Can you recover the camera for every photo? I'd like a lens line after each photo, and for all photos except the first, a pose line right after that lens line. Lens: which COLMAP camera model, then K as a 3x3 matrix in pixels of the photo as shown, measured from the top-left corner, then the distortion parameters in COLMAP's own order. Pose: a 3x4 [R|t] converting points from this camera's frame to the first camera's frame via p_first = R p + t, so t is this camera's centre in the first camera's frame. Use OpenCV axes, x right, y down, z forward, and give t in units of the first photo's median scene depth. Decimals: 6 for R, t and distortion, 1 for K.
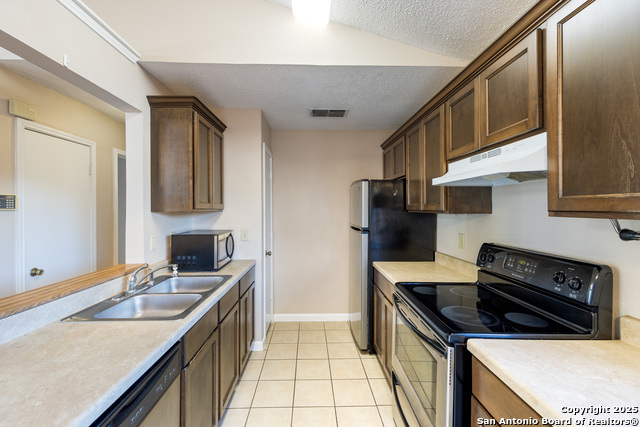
lens RADIAL K [[261.9, 0, 319.3], [0, 261.9, 207.3], [0, 0, 1]] dist [0.002189, -0.000636]
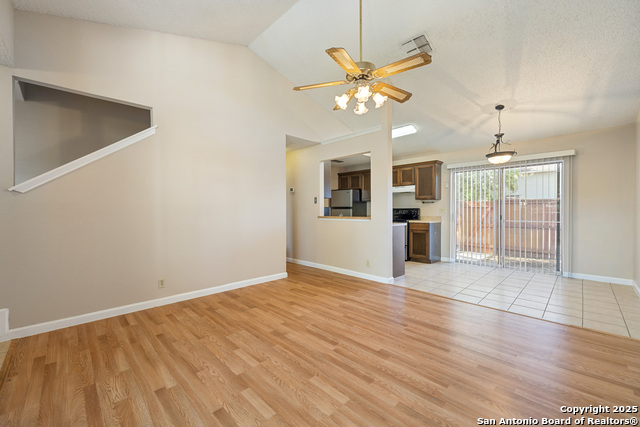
lens RADIAL K [[261.9, 0, 313.6], [0, 261.9, 211.6], [0, 0, 1]] dist [0.002189, -0.000636]
pose [[0.730386, -0.004937, 0.683017, -2.567450], [-0.002075, 0.999953, 0.009448, 0.134106], [-0.683032, -0.008318, 0.730341, -0.927579]]
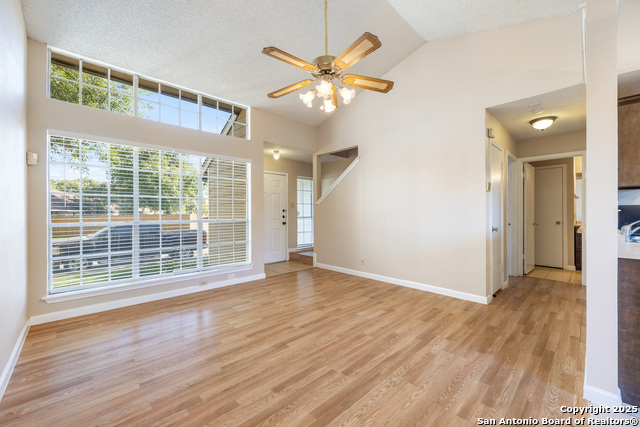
lens RADIAL K [[261.9, 0, 321.0], [0, 261.9, 211.6], [0, 0, 1]] dist [0.002189, -0.000636]
pose [[0.673866, -0.003084, -0.738847, -0.647244], [0.005050, 0.999987, 0.000432, 0.136560], [0.738836, -0.004022, 0.673873, -0.985044]]
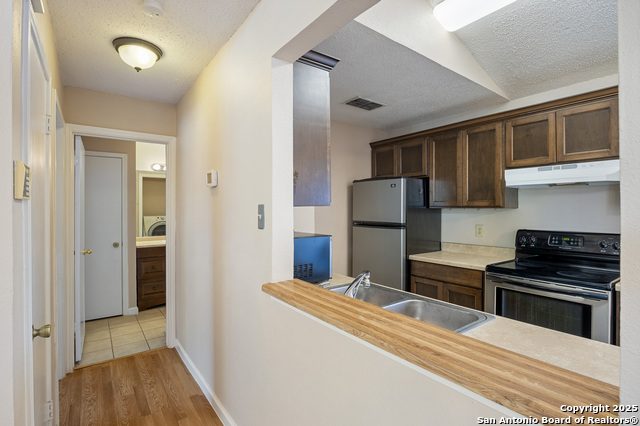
lens RADIAL K [[301.0, 0, 310.8], [0, 301.0, 206.1], [0, 0, 1]] dist [-0.013966, -0.000040]
pose [[0.823988, 0.004496, 0.566590, -1.048114], [-0.002815, 0.999989, -0.003842, 0.020913], [-0.566601, 0.001571, 0.823991, 0.298723]]
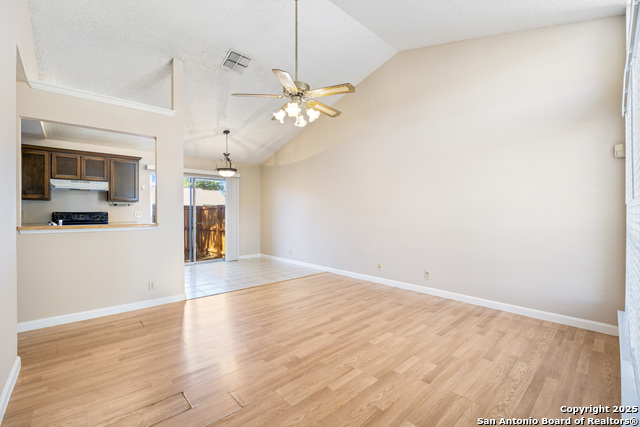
lens RADIAL K [[273.7, 0, 323.8], [0, 273.7, 212.1], [0, 0, 1]] dist [-0.007274, -0.000100]
pose [[-0.667838, 0.008871, 0.744253, -2.721759], [0.001751, 0.999945, -0.010347, 0.149883], [-0.744304, -0.005606, -0.667817, 0.732773]]
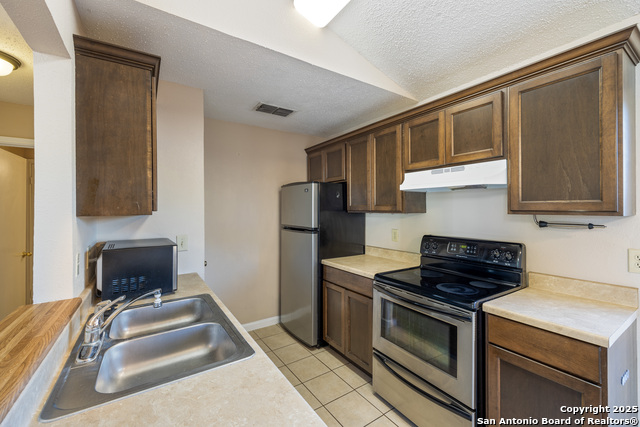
lens RADIAL K [[261.9, 0, 314.5], [0, 261.9, 206.1], [0, 0, 1]] dist [0.002189, -0.000636]
pose [[0.853086, 0.001120, 0.521768, -0.482300], [0.001898, 0.999984, -0.005249, -0.003361], [-0.521766, 0.005468, 0.853071, 0.148040]]
